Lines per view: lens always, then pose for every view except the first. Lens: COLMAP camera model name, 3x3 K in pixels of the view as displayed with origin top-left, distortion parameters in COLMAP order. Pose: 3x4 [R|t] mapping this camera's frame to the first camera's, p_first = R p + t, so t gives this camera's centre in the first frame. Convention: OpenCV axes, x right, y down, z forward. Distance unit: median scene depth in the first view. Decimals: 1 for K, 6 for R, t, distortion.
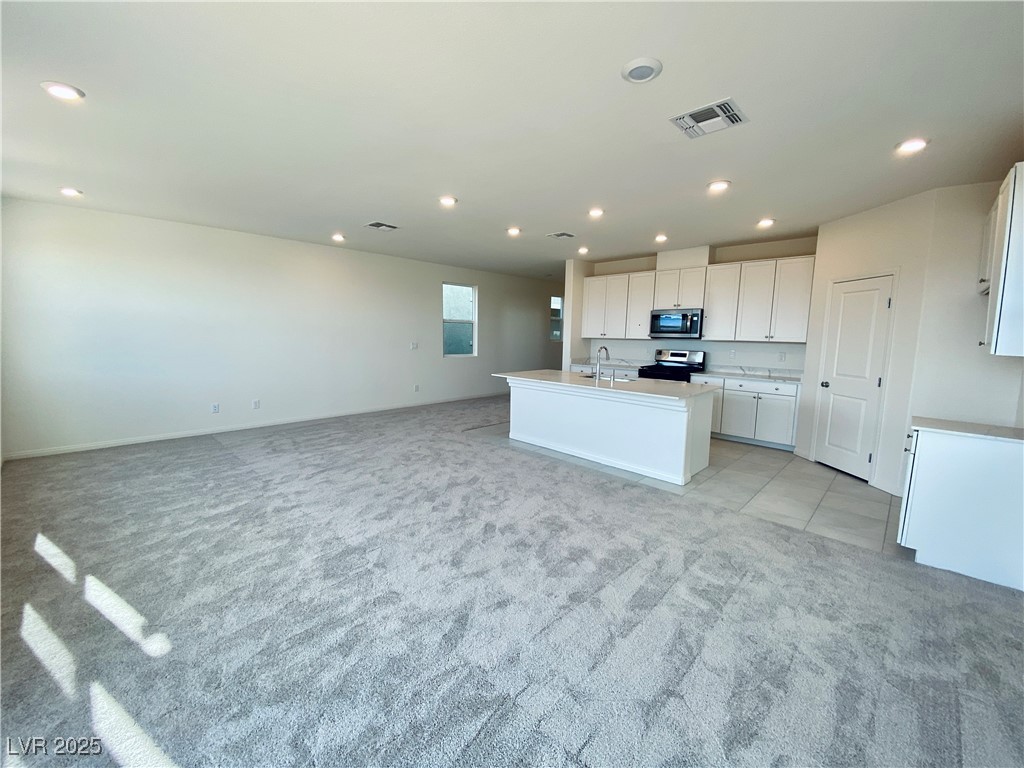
lens RADIAL K [[410.1, 0, 513.9], [0, 410.1, 383.1], [0, 0, 1]] dist [-0.001718, -0.000167]
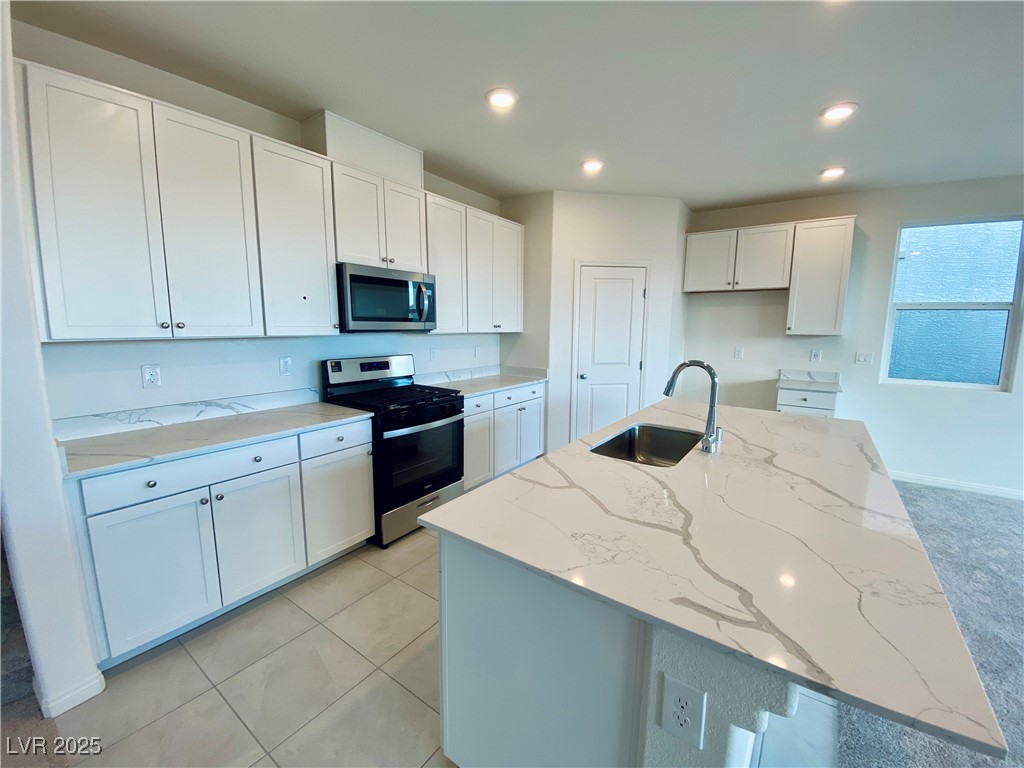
lens RADIAL K [[417.9, 0, 512.0], [0, 417.9, 384.0], [0, 0, 1]] dist [0.000819, -0.000292]
pose [[-0.154071, -0.158045, 0.975338, -0.107048], [0.109960, 0.978250, 0.175887, -0.126095], [-0.981922, 0.134348, -0.133342, 0.988878]]
